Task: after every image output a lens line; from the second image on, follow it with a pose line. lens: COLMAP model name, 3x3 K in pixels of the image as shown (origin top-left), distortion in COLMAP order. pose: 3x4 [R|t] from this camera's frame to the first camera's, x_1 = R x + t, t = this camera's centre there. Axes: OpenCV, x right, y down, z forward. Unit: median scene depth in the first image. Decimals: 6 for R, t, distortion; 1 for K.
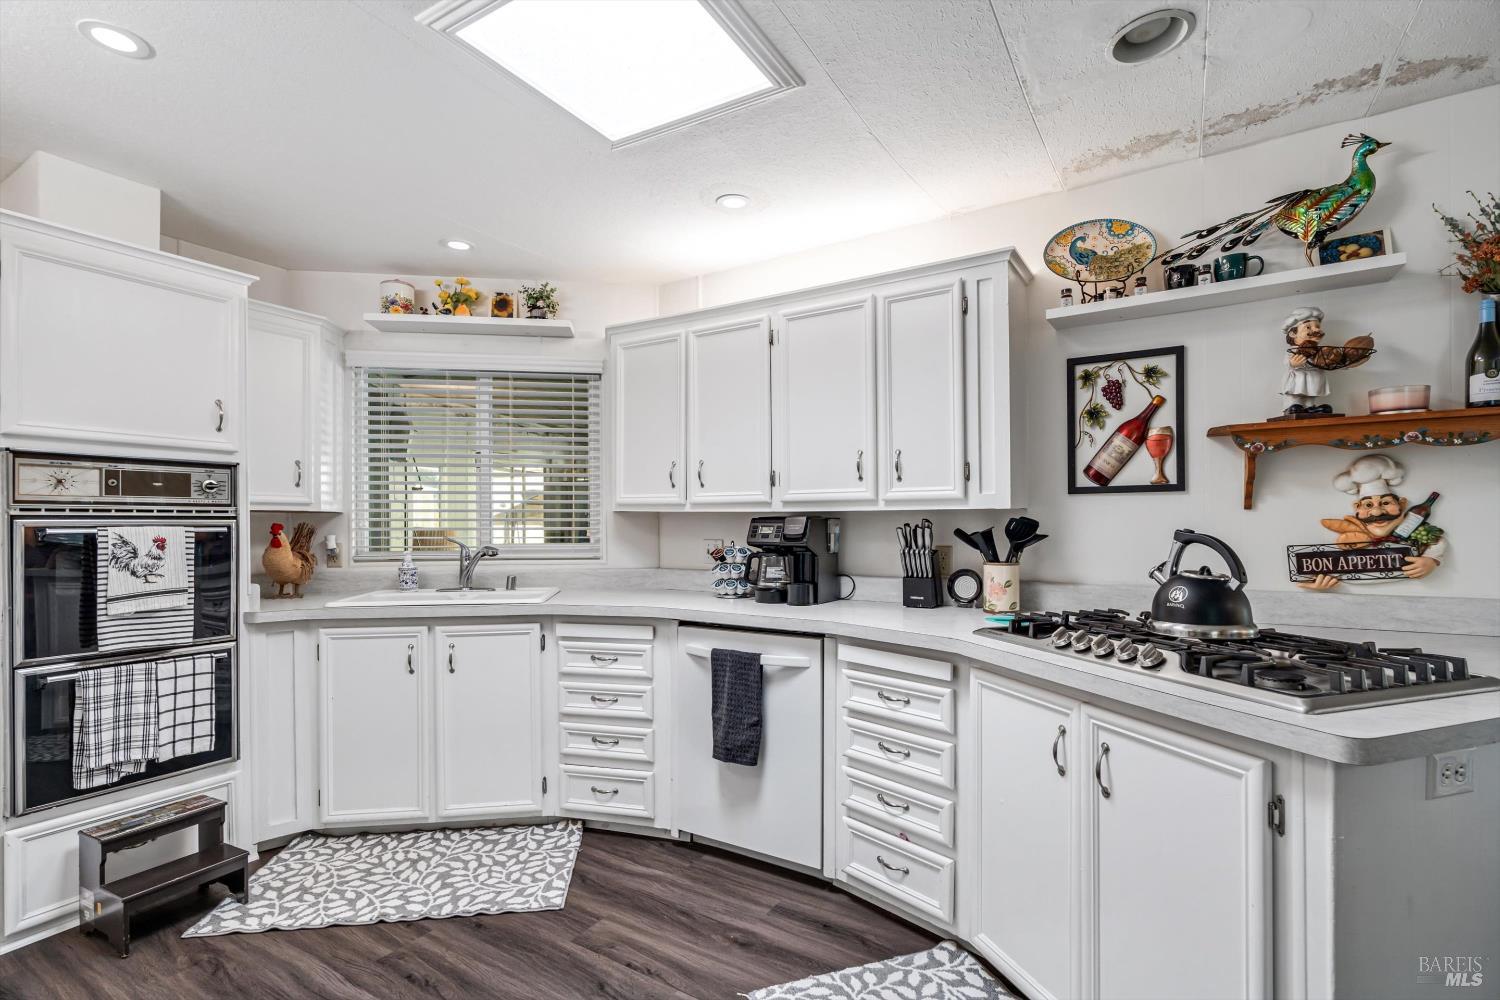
lens RADIAL K [[690.7, 0, 744.2], [0, 690.7, 525.4], [0, 0, 1]] dist [-0.002619, 0.000295]
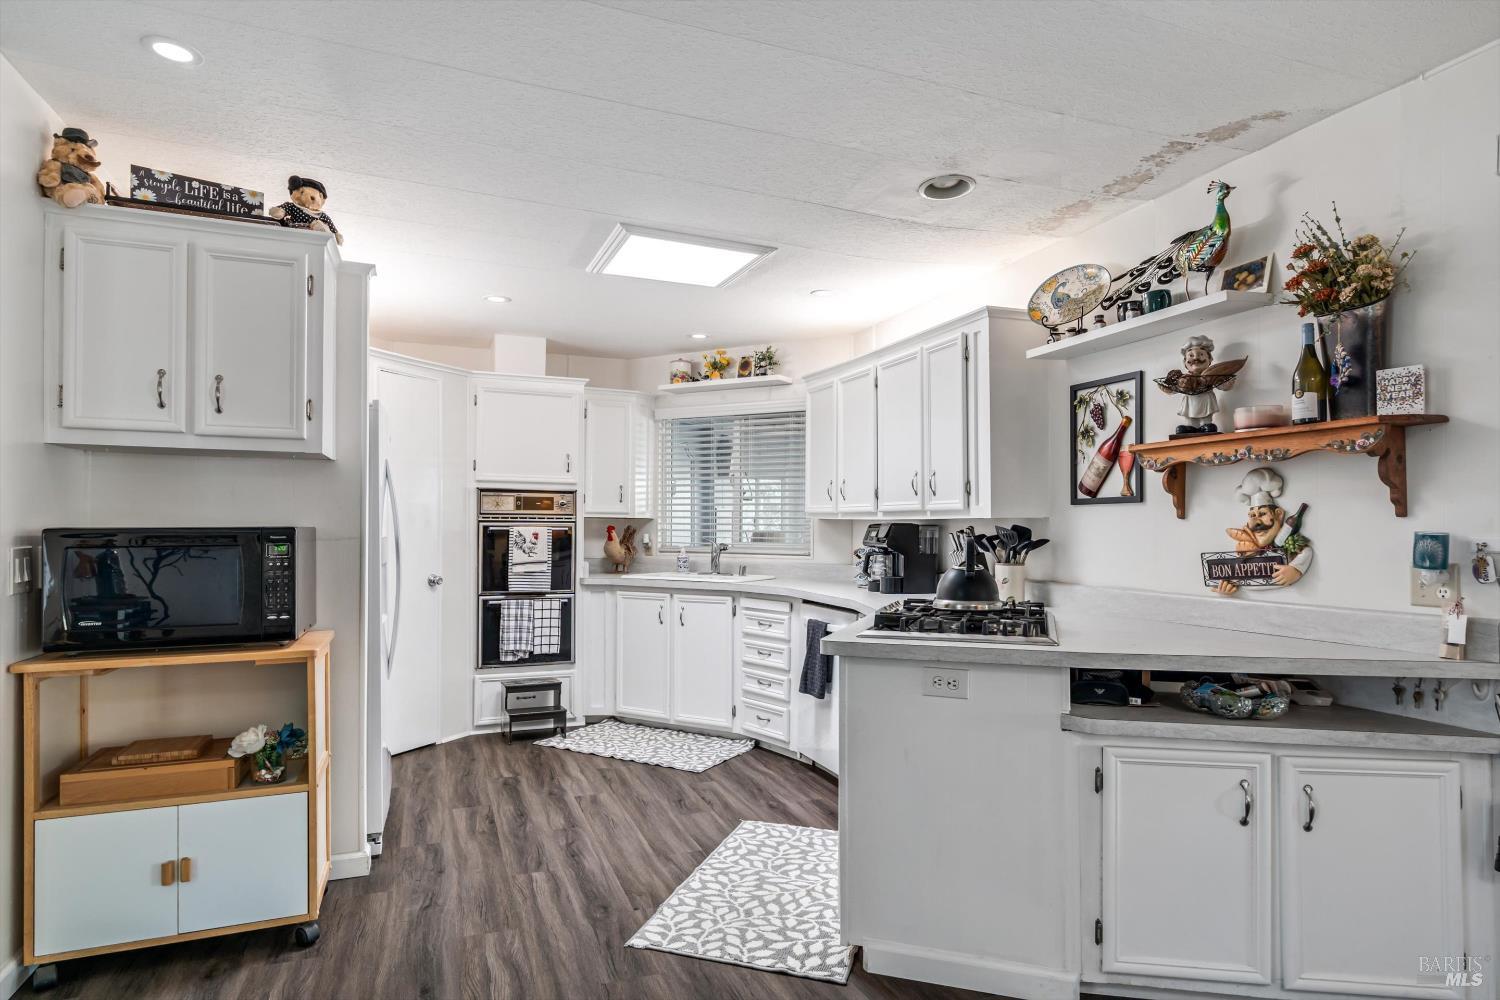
lens RADIAL K [[815.3, 0, 752.7], [0, 815.3, 531.0], [0, 0, 1]] dist [0.000762, 0.000395]
pose [[0.807356, 0.011634, -0.589950, 0.884072], [-0.012330, 0.999920, 0.002845, -0.000057], [0.589936, 0.004977, 0.807434, -0.408948]]
